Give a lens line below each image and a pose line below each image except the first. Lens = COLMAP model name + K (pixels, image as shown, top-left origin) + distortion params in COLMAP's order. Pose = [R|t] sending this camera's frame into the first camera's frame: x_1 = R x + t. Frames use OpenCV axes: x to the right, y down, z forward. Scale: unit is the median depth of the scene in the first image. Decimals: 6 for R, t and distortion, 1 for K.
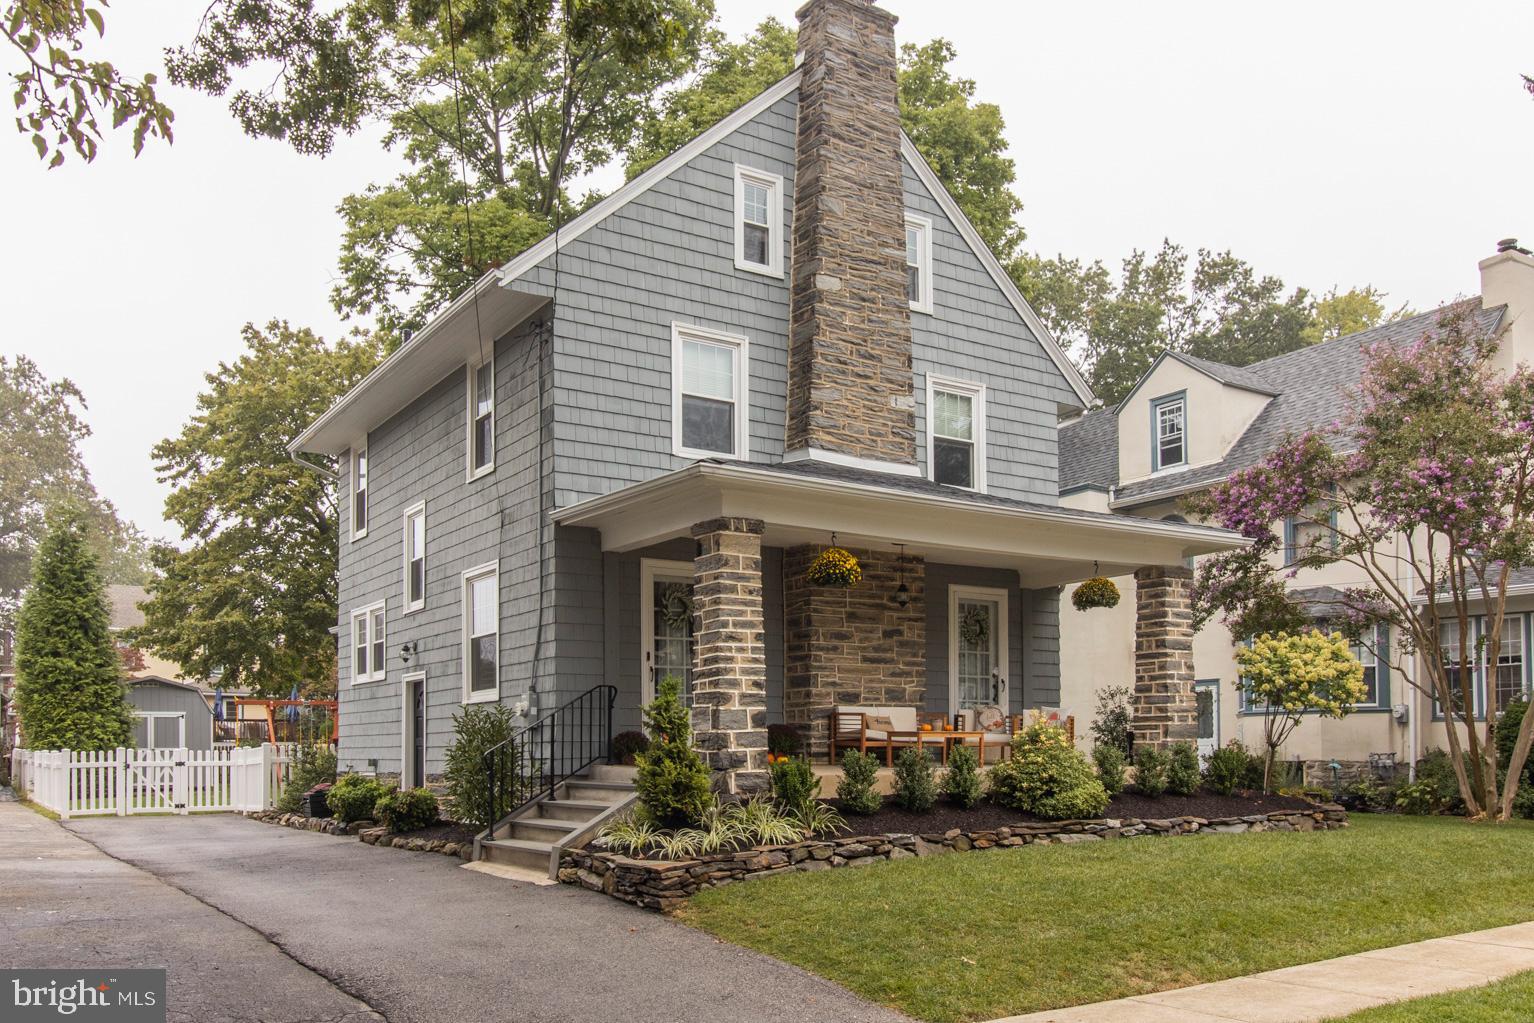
lens RADIAL K [[1277.6, 0, 767.6], [0, 1277.6, 733.6], [0, 0, 1]] dist [0.002022, 0.005480]
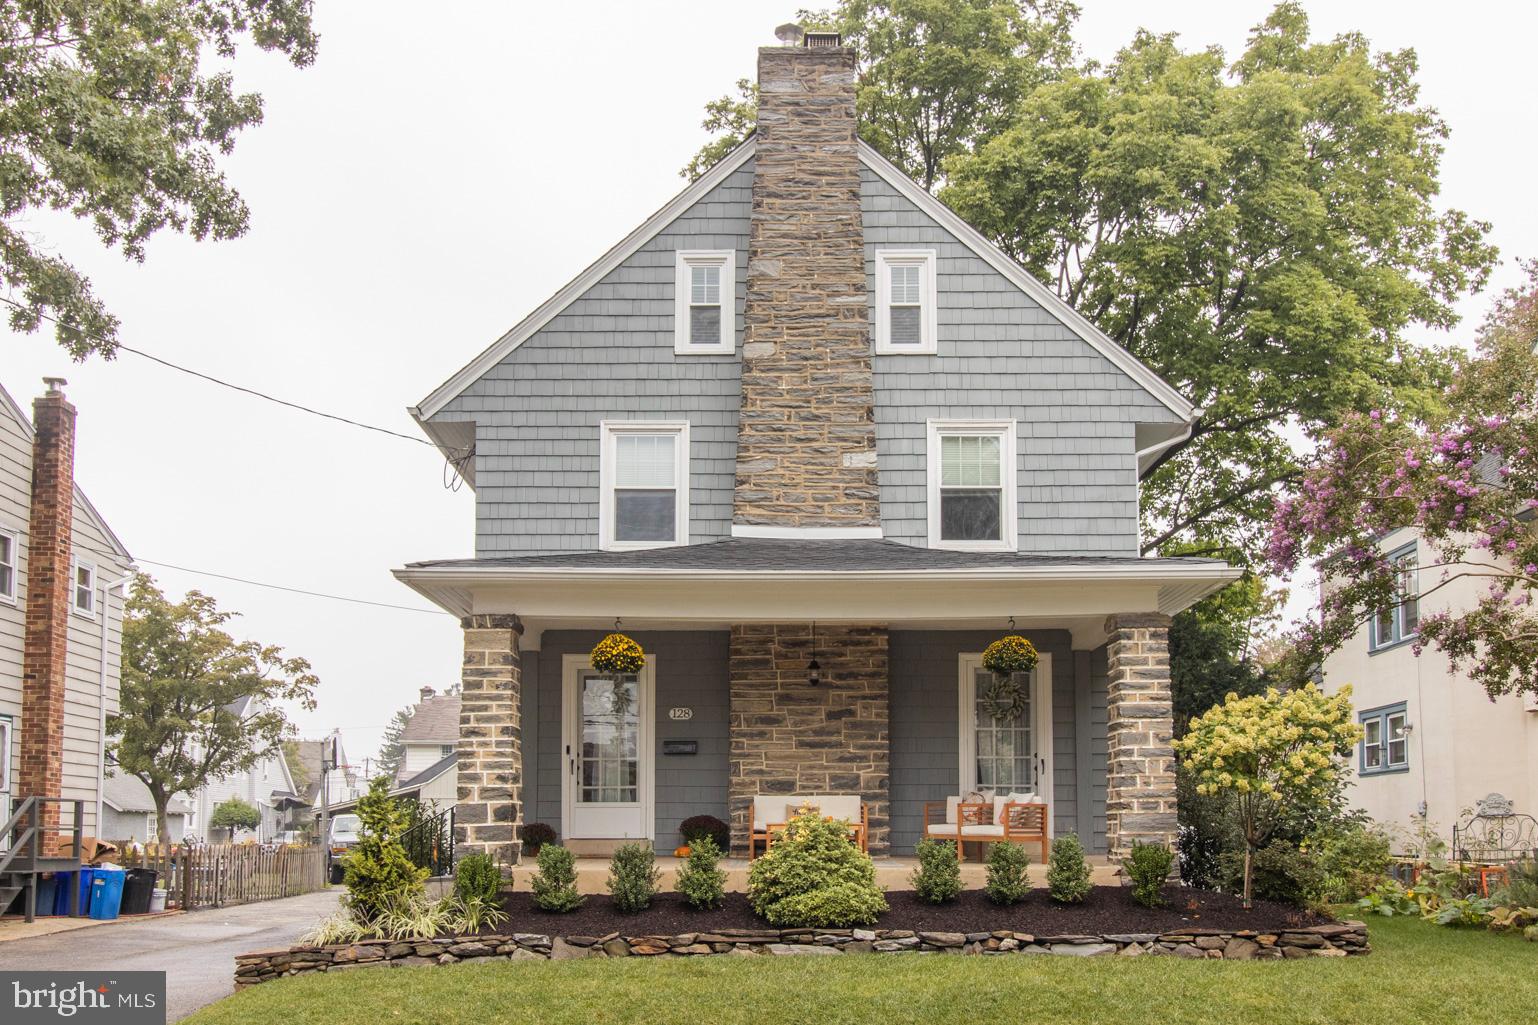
lens RADIAL K [[1291.6, 0, 772.0], [0, 1291.6, 760.0], [0, 0, 1]] dist [0.001951, 0.004816]
pose [[0.835983, -0.027331, -0.548074, 0.577291], [0.003468, 0.999002, -0.044528, -0.005491], [0.548744, 0.035324, 0.835244, 0.216174]]
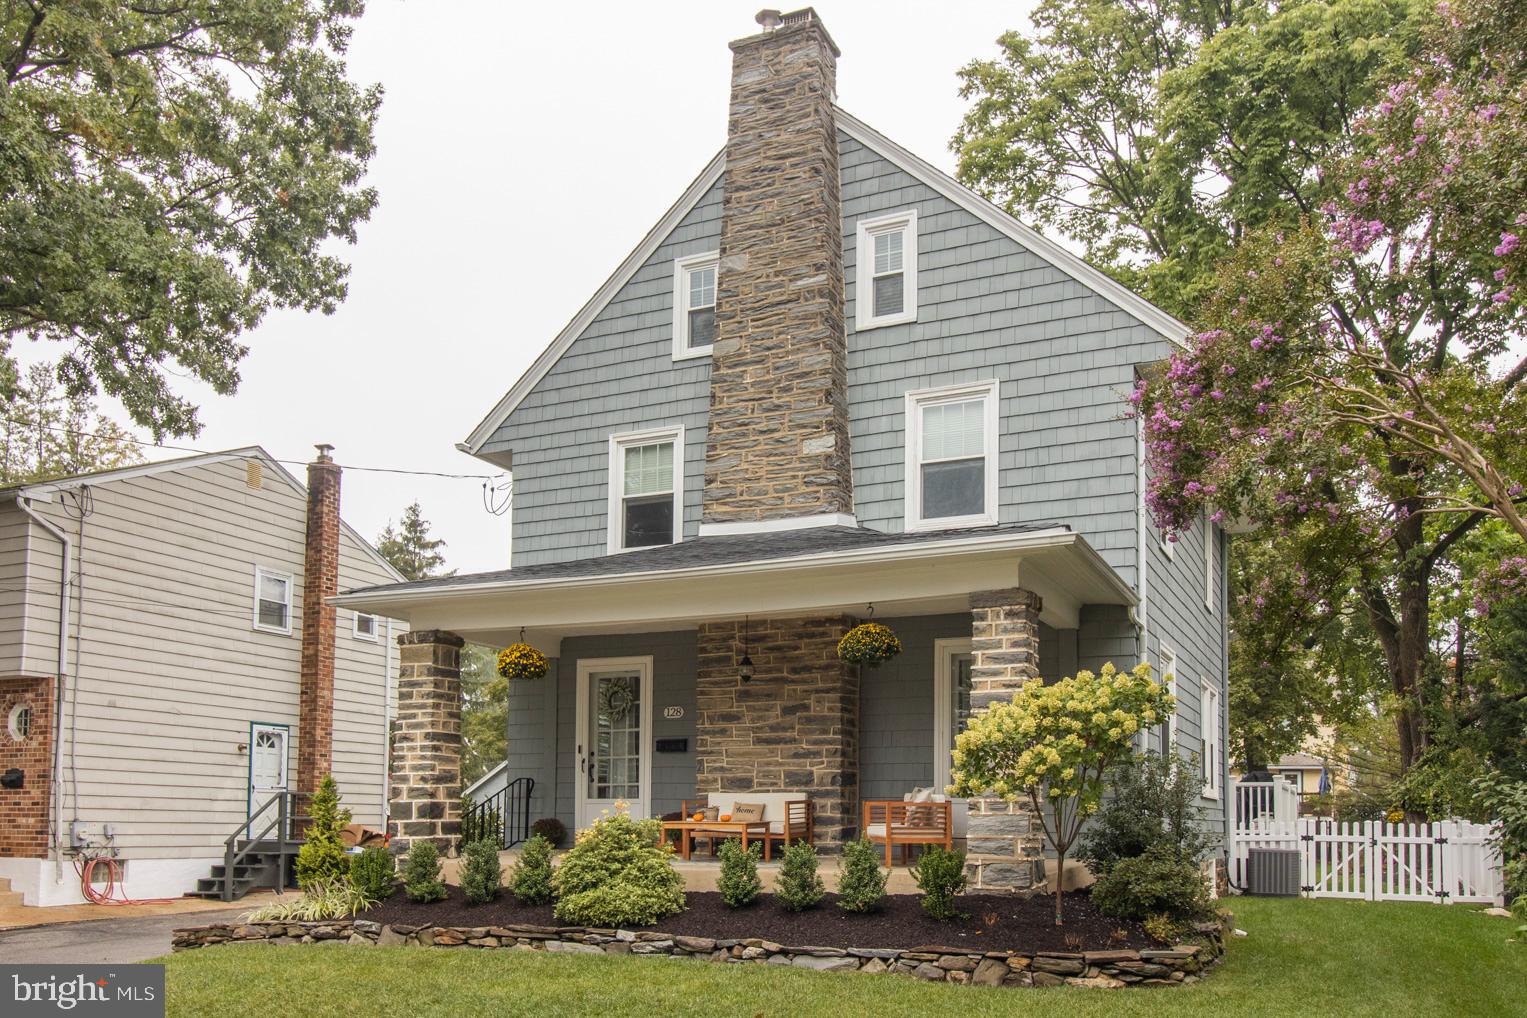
lens RADIAL K [[1302.7, 0, 761.5], [0, 1302.7, 750.4], [0, 0, 1]] dist [0.003057, 0.002007]
pose [[0.518080, -0.034851, -0.854622, 0.884241], [0.000860, 0.999190, -0.040225, -0.014056], [0.855331, 0.020105, 0.517691, 0.531115]]
